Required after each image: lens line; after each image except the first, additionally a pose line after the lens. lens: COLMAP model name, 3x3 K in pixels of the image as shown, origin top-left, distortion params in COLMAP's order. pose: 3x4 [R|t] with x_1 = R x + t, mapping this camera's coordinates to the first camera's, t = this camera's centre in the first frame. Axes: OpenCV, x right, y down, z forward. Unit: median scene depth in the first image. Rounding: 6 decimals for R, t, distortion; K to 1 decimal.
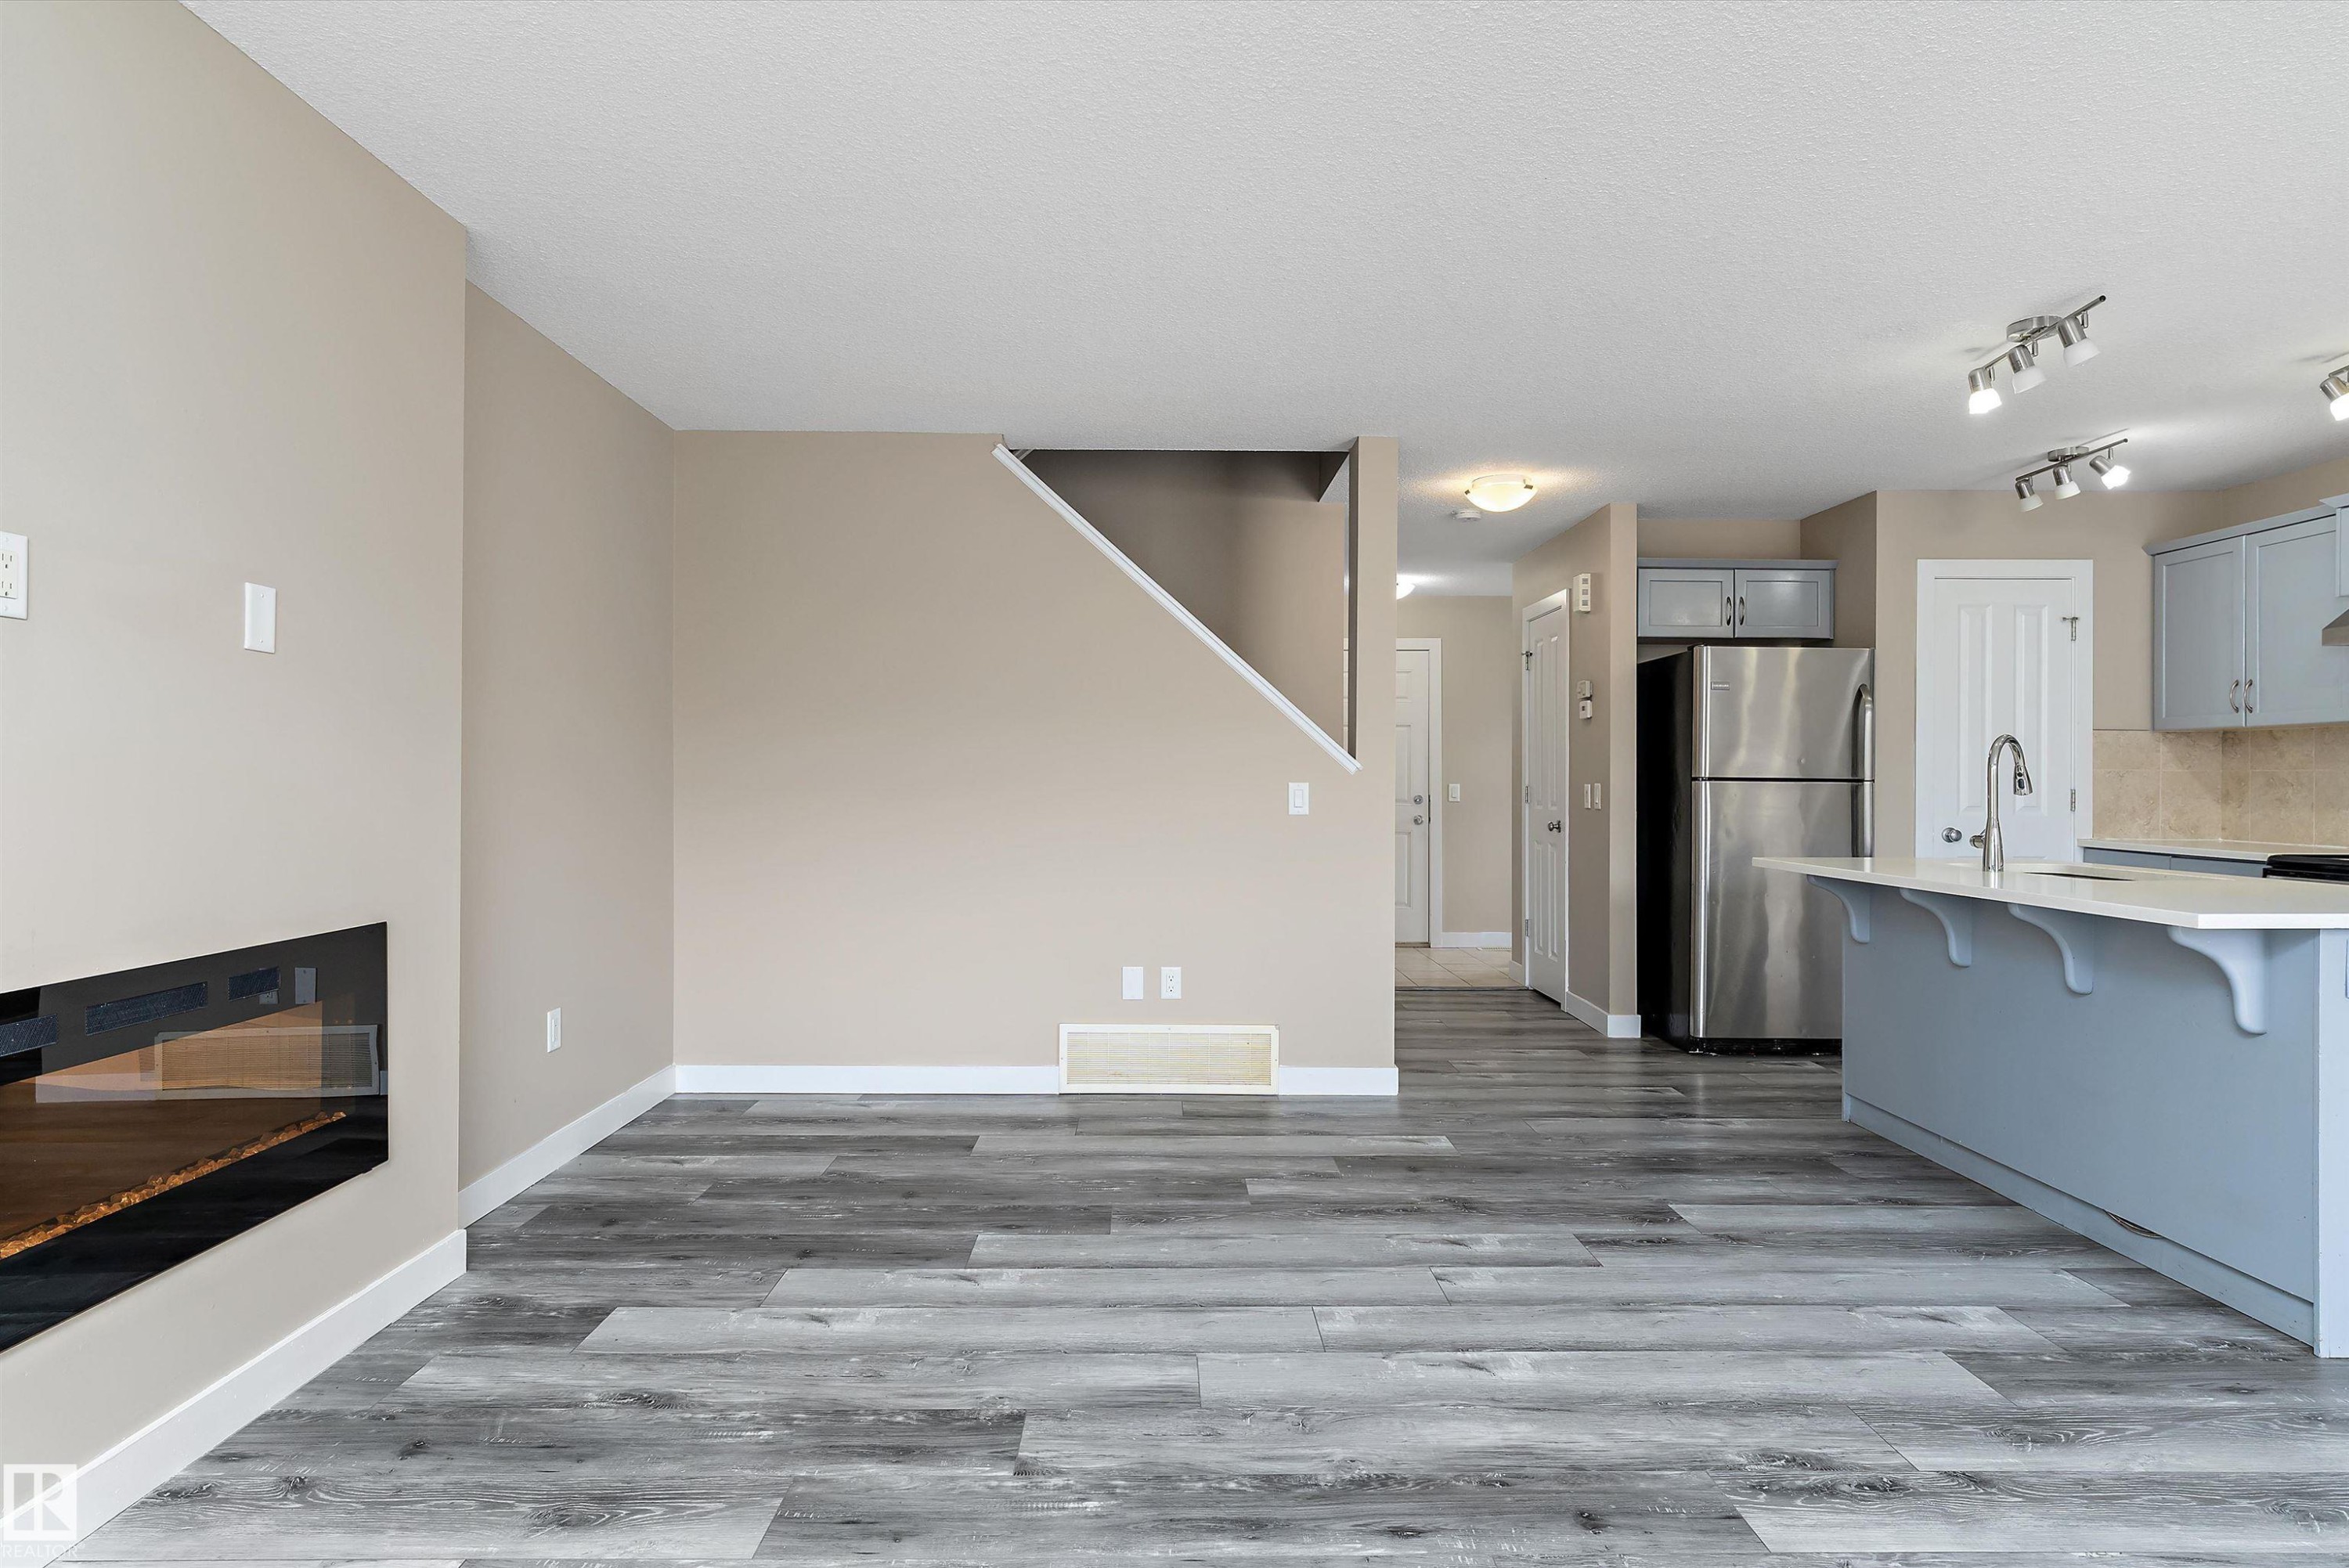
lens RADIAL K [[1291.0, 0, 1174.5], [0, 1291.0, 784.0], [0, 0, 1]] dist [-0.005074, 0.003554]
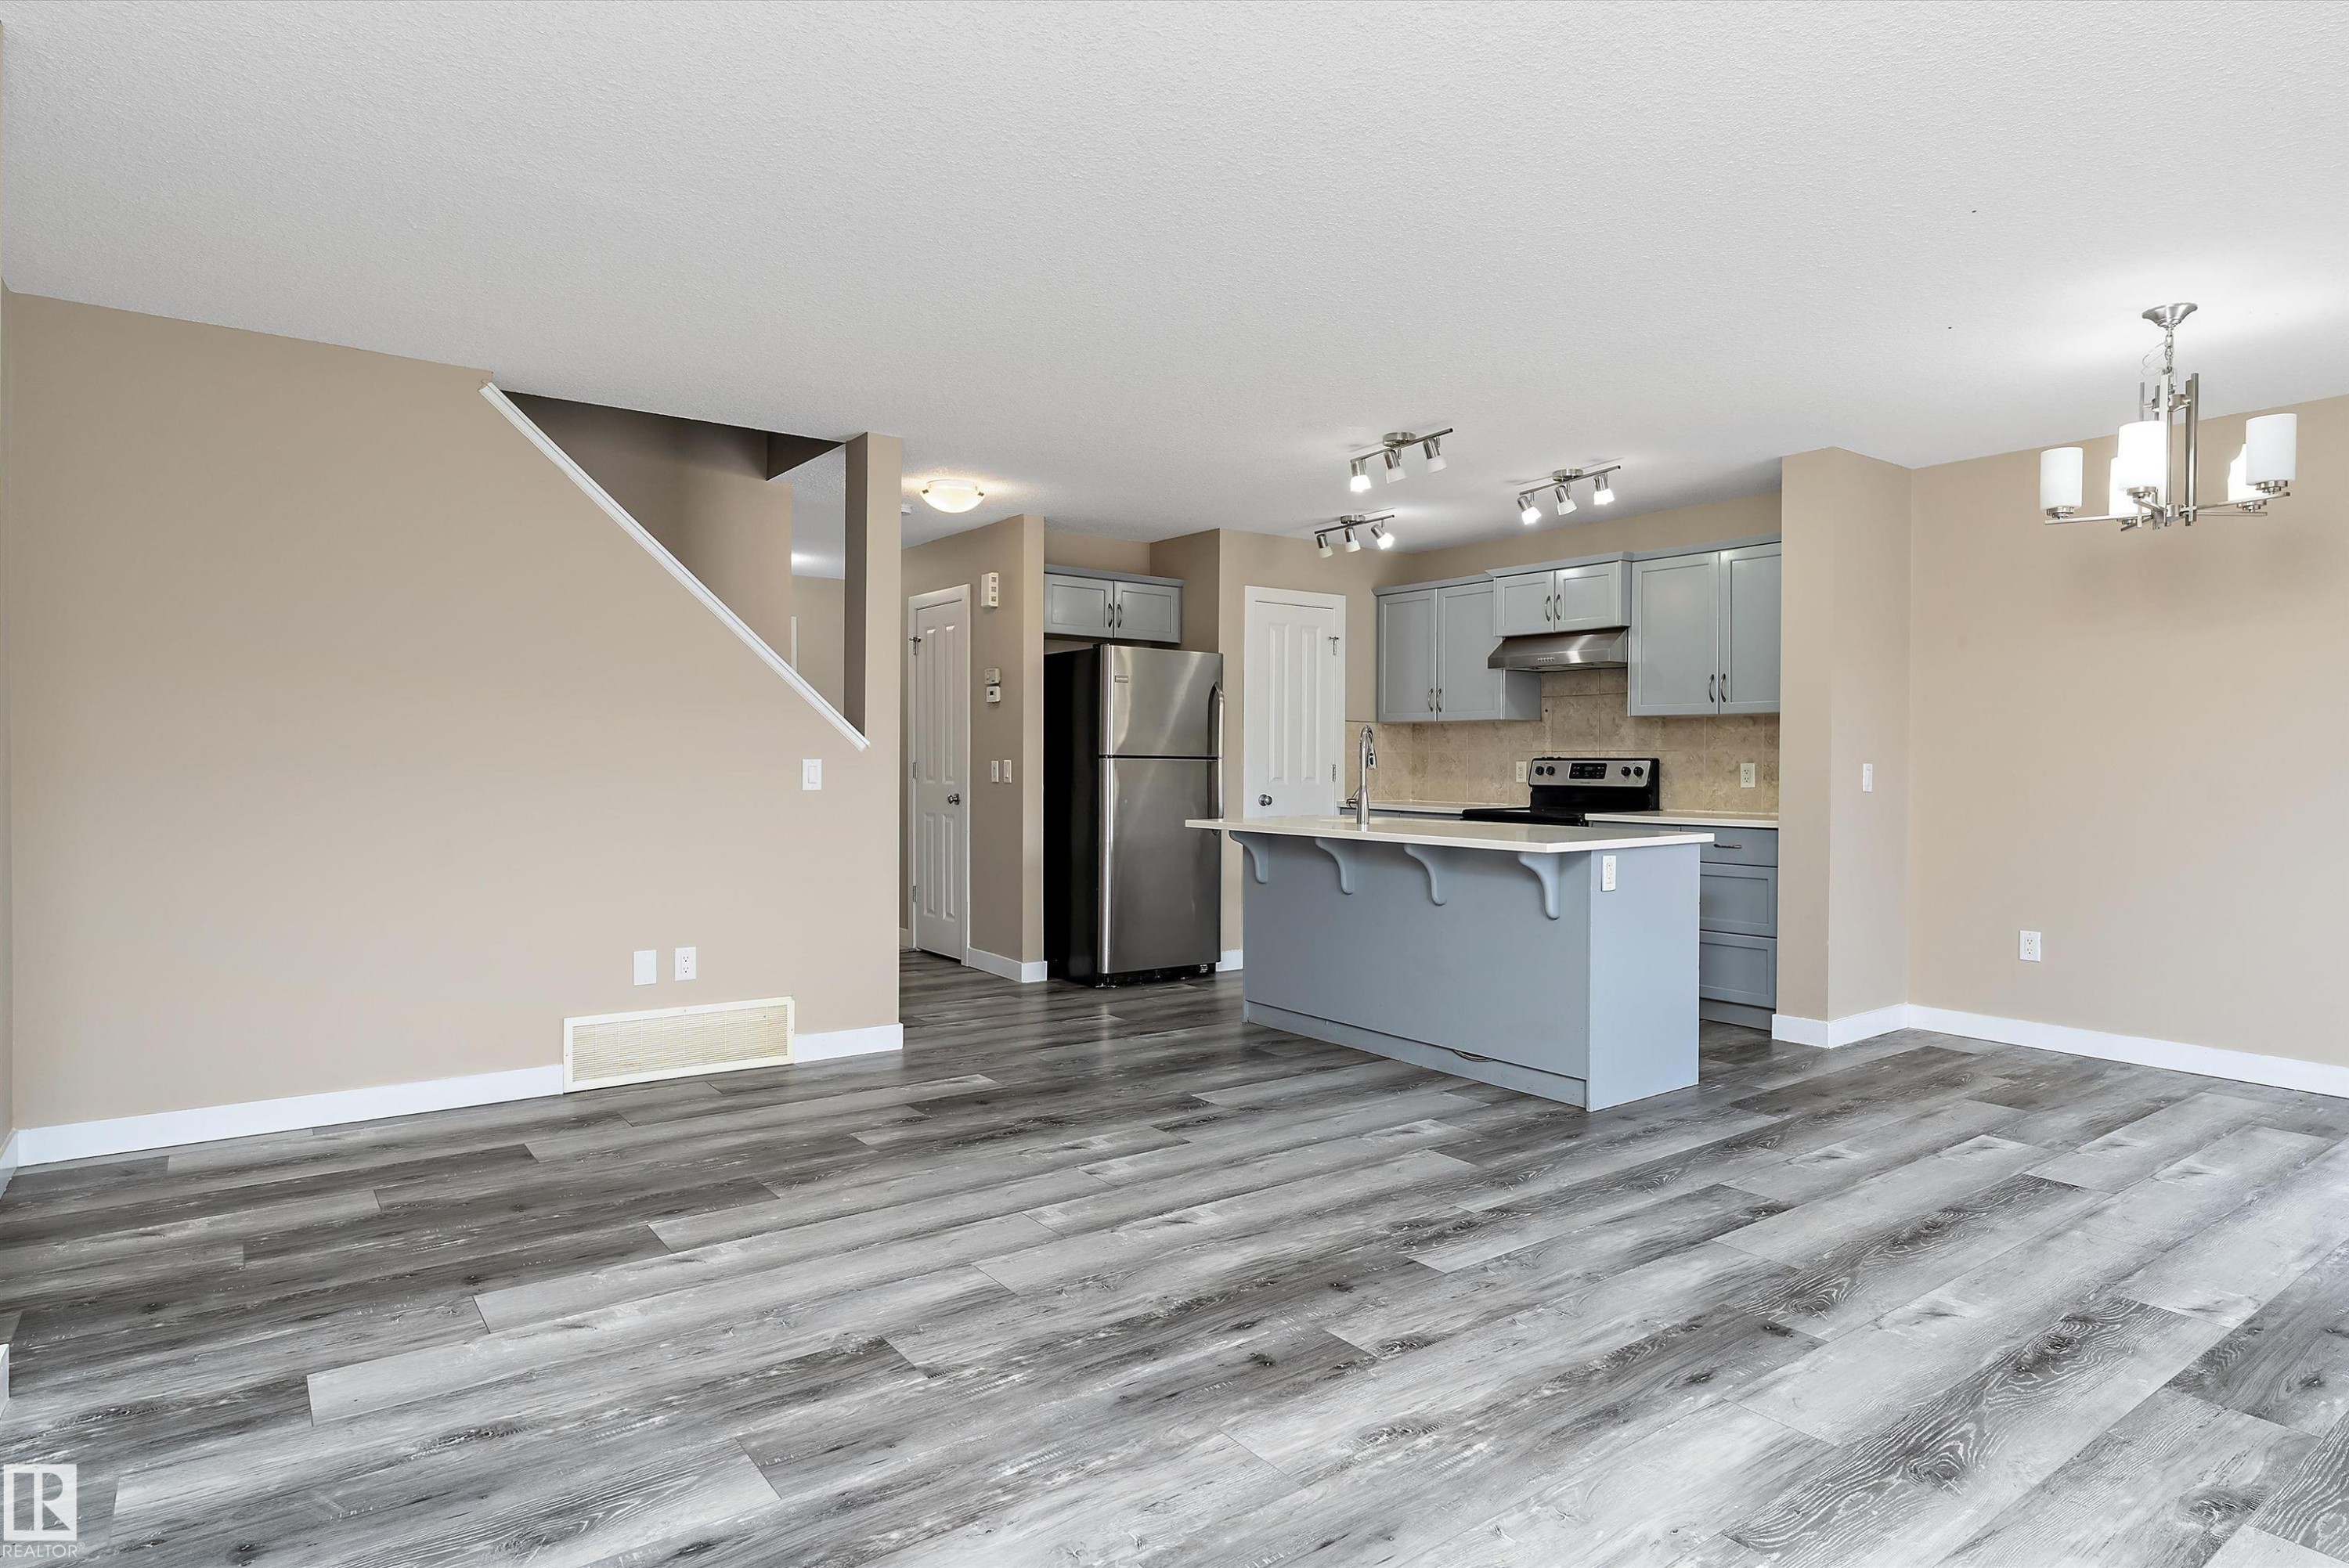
lens RADIAL K [[1302.9, 0, 1181.6], [0, 1302.9, 774.8], [0, 0, 1]] dist [-0.004211, 0.001970]
pose [[0.811454, -0.005655, 0.584389, -0.273420], [-0.000972, 0.999939, 0.011026, -0.000309], [-0.584416, -0.009515, 0.811399, -0.017987]]
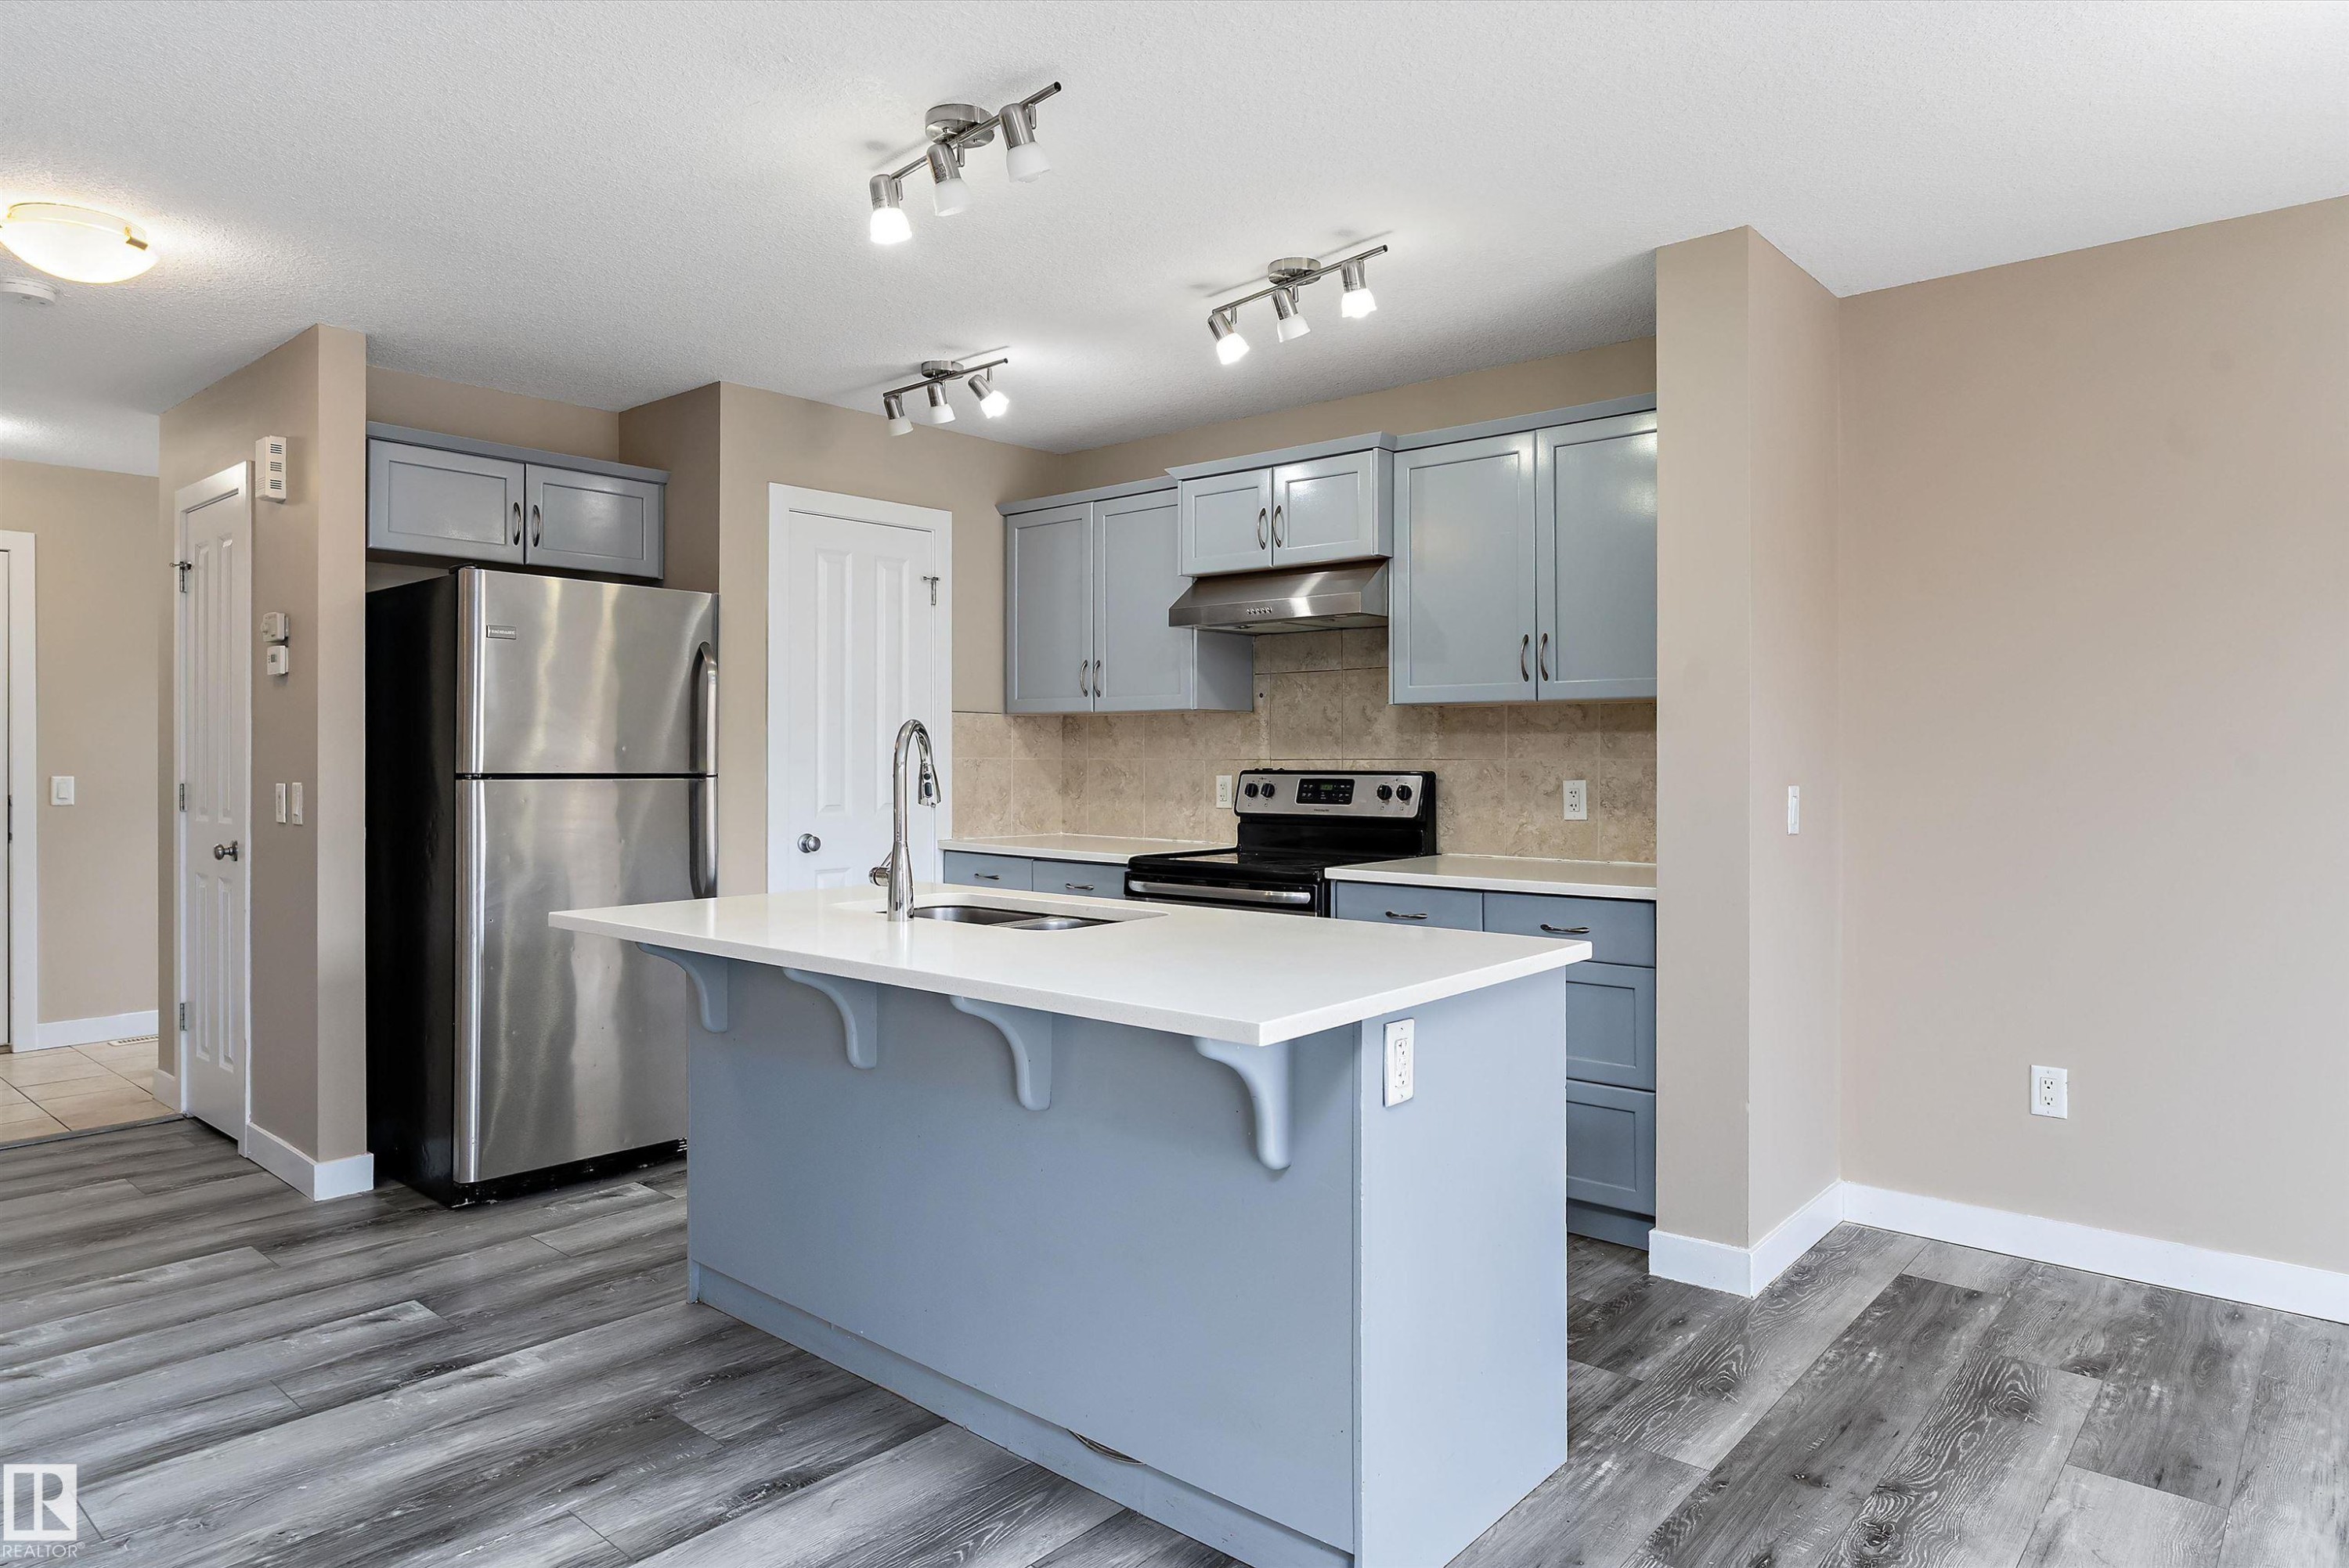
lens RADIAL K [[1401.9, 0, 1180.3], [0, 1401.9, 747.5], [0, 0, 1]] dist [-0.000387, -0.000231]
pose [[0.668674, 0.001018, 0.743555, 0.145792], [0.003517, 0.999984, -0.004532, -0.015809], [-0.743547, 0.005646, 0.668660, 0.315341]]
